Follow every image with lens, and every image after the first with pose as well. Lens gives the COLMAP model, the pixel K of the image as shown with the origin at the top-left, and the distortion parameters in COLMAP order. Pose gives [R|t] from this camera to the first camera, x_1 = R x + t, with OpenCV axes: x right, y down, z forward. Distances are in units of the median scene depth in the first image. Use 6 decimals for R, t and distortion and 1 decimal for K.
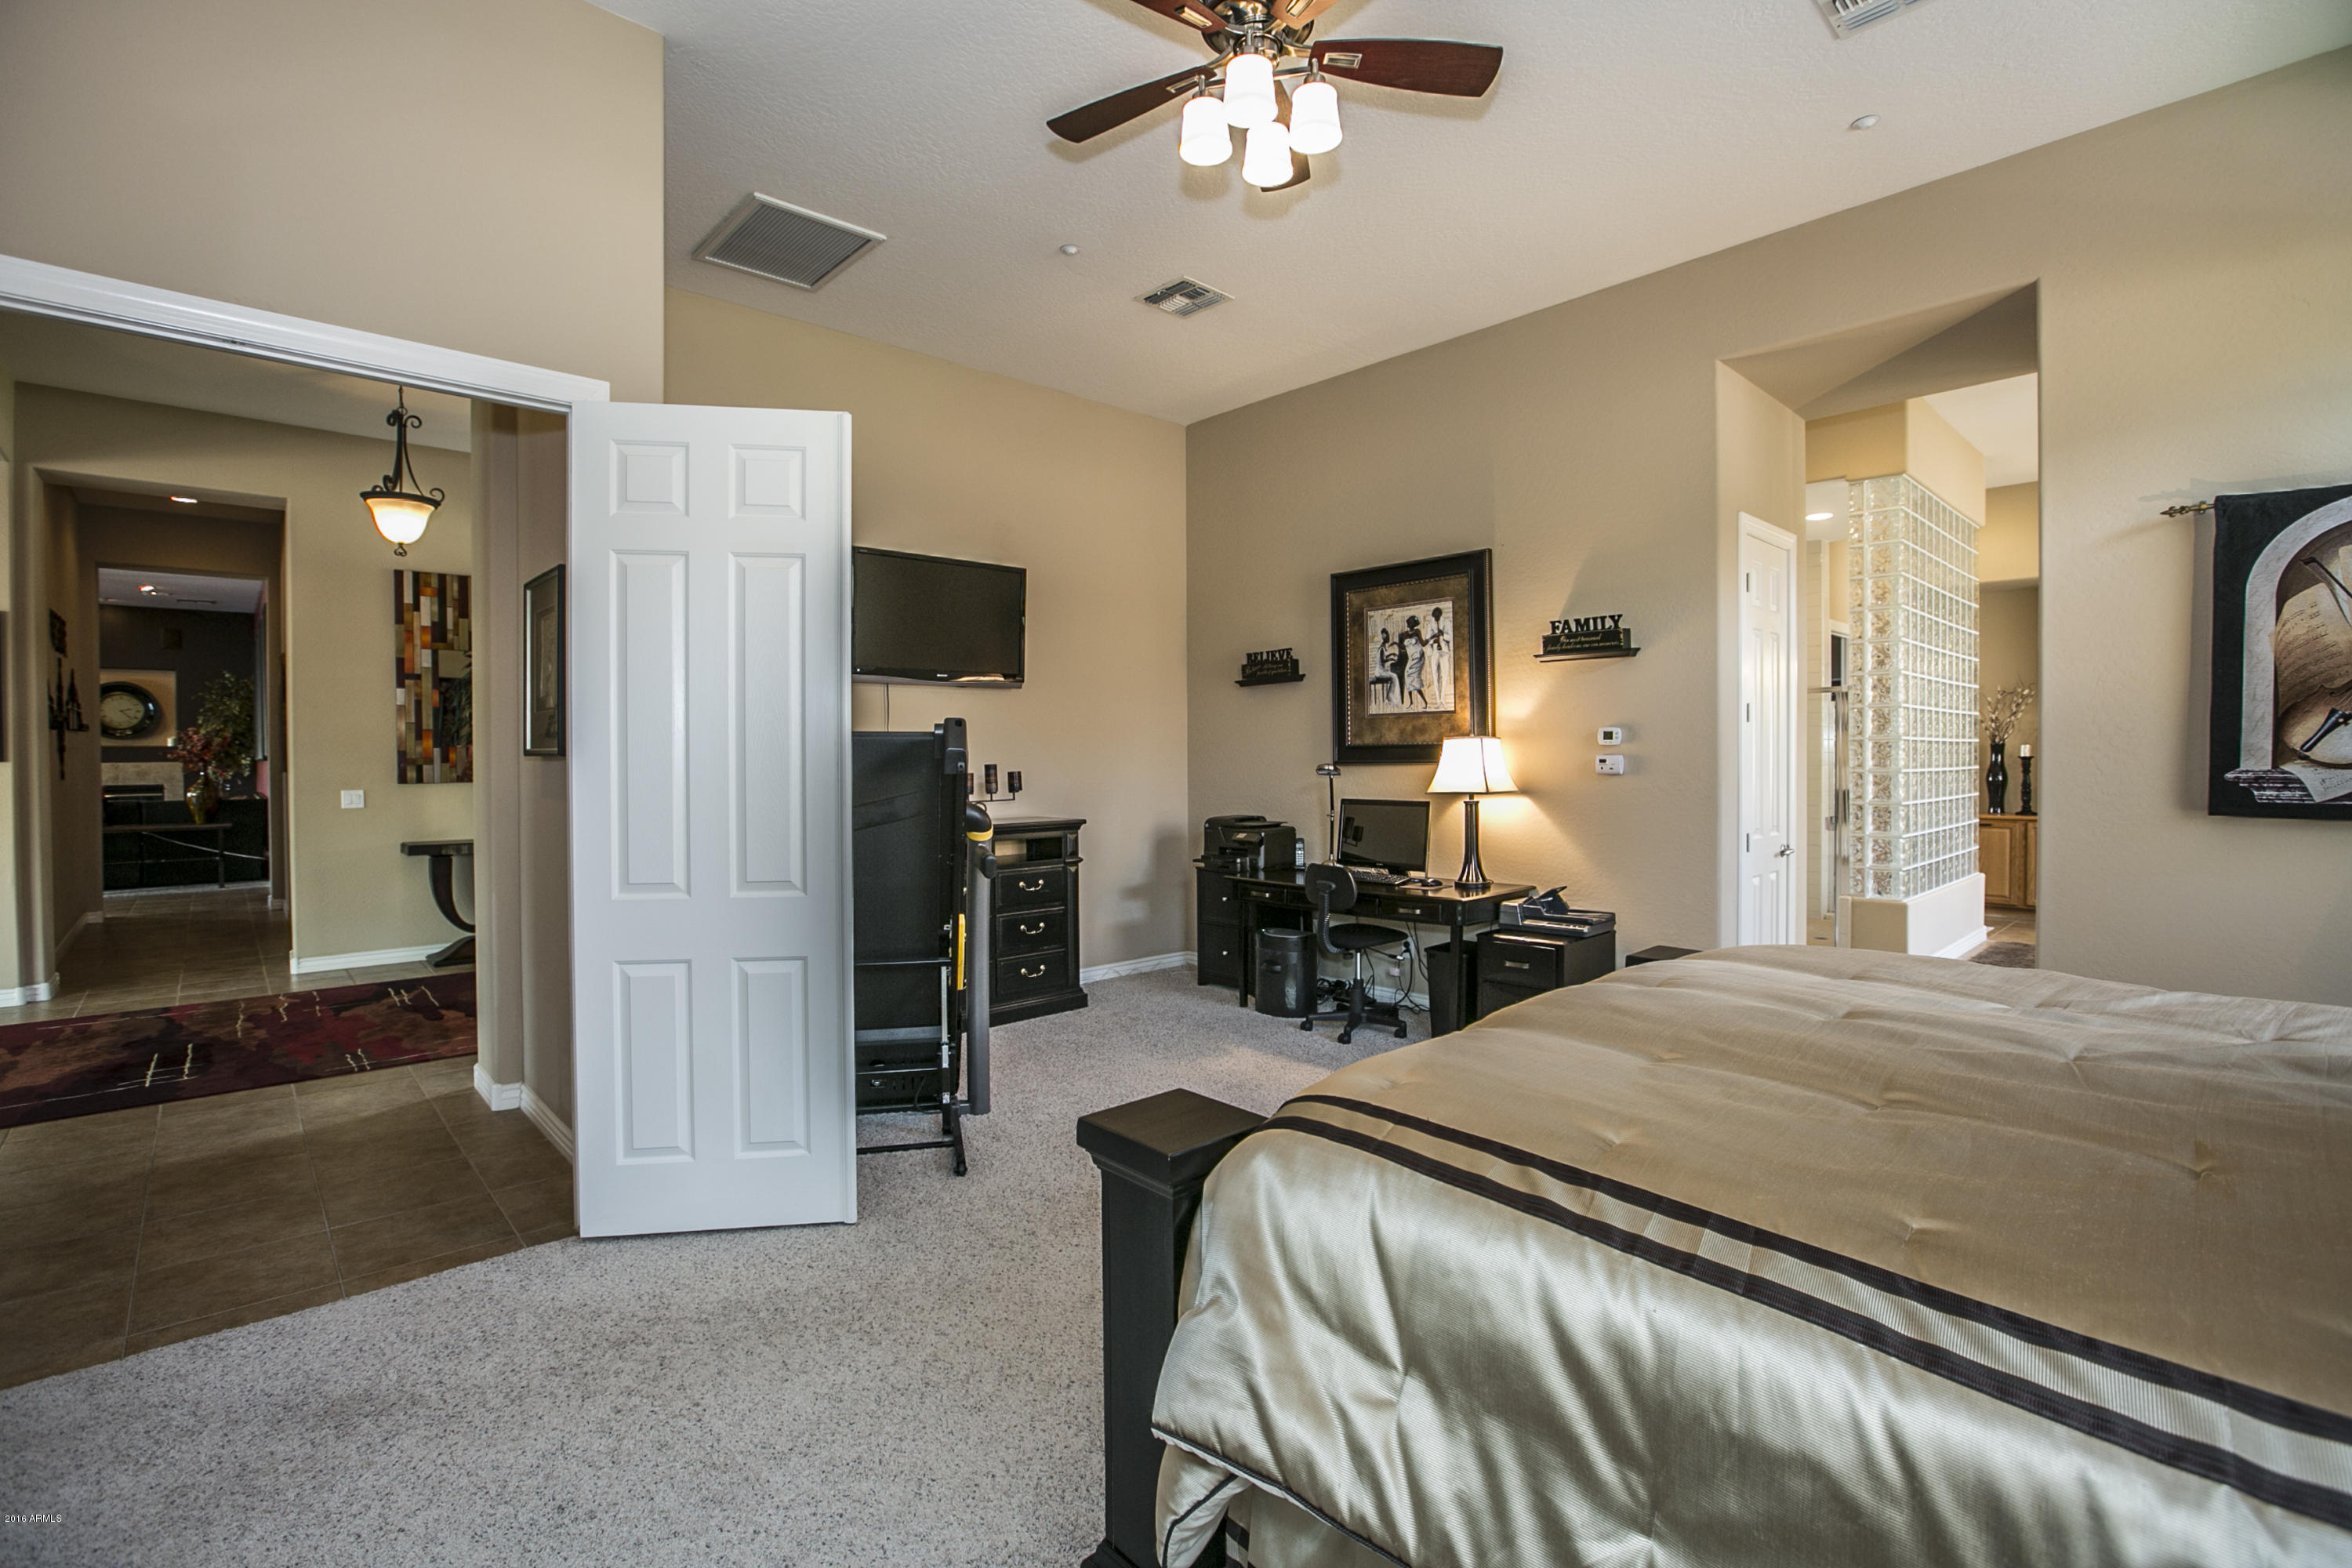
lens RADIAL K [[1059.1, 0, 1177.7], [0, 1059.1, 775.3], [0, 0, 1]] dist [-0.025086, -0.000541]
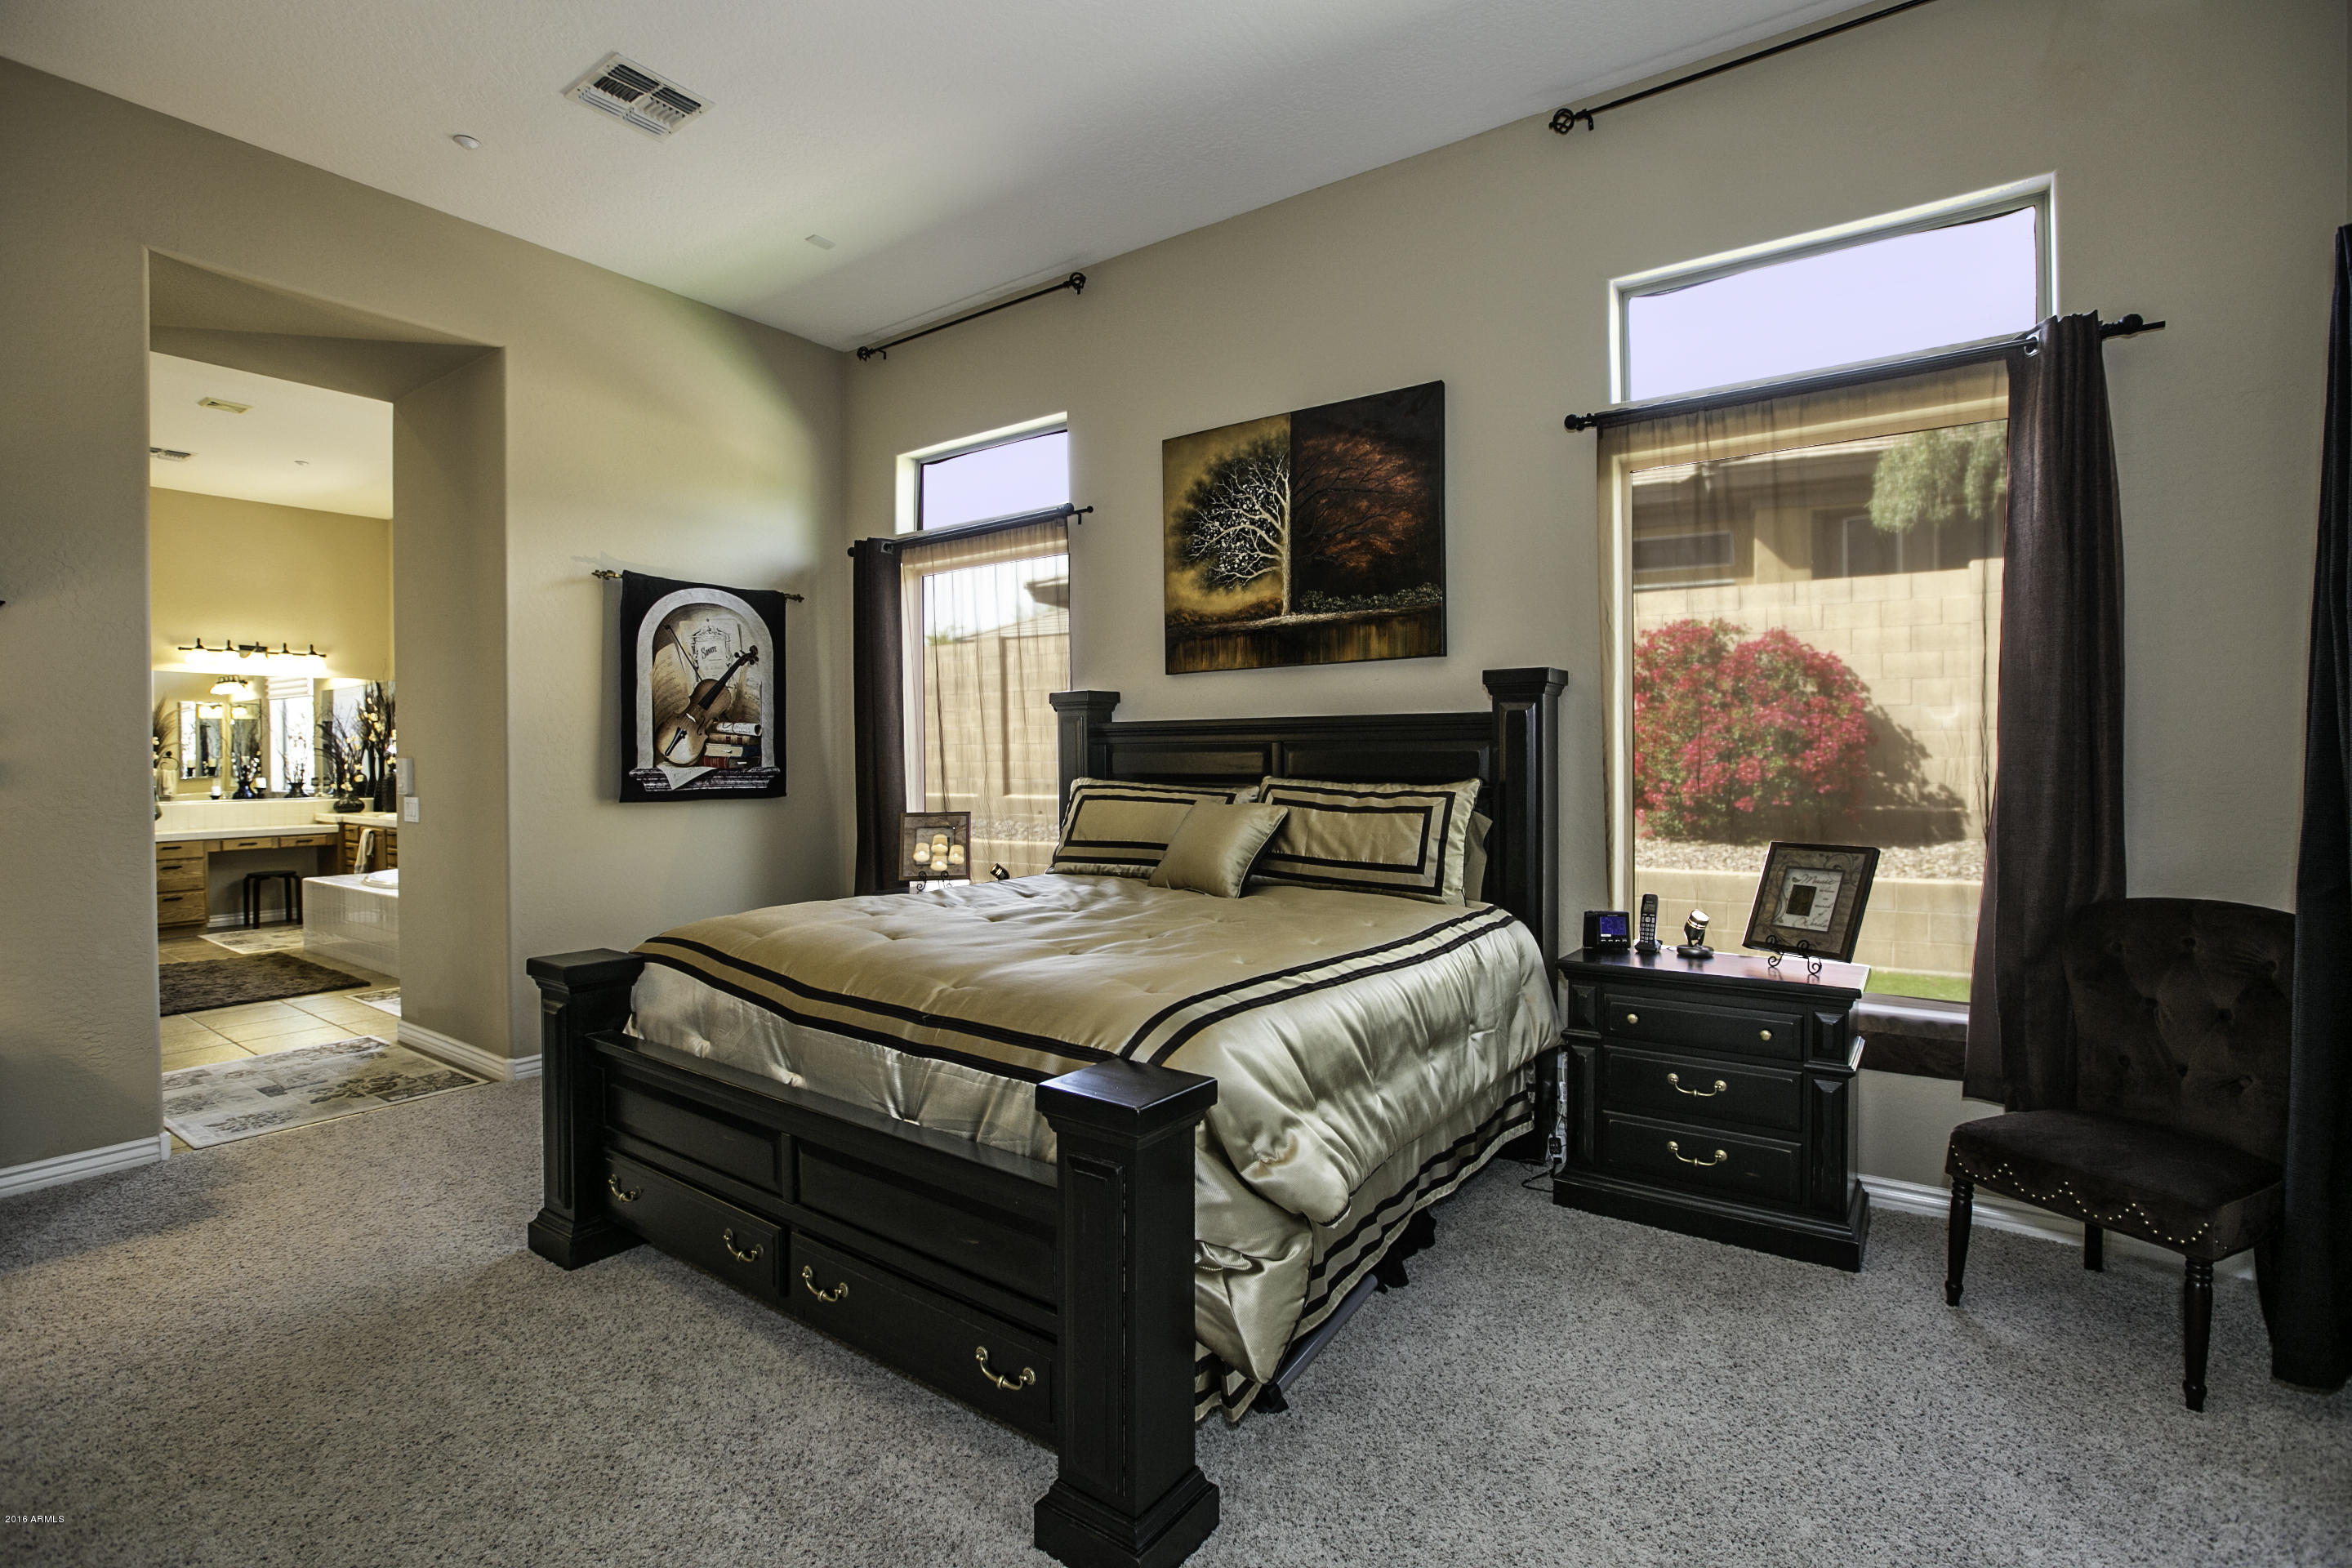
lens RADIAL K [[1059.1, 0, 1175.3], [0, 1059.1, 774.6], [0, 0, 1]] dist [-0.025086, -0.000541]
pose [[-0.195981, -0.012002, 0.980534, -0.531516], [0.022544, 0.999606, 0.016741, -0.004869], [-0.980349, 0.025386, -0.195633, 0.573798]]
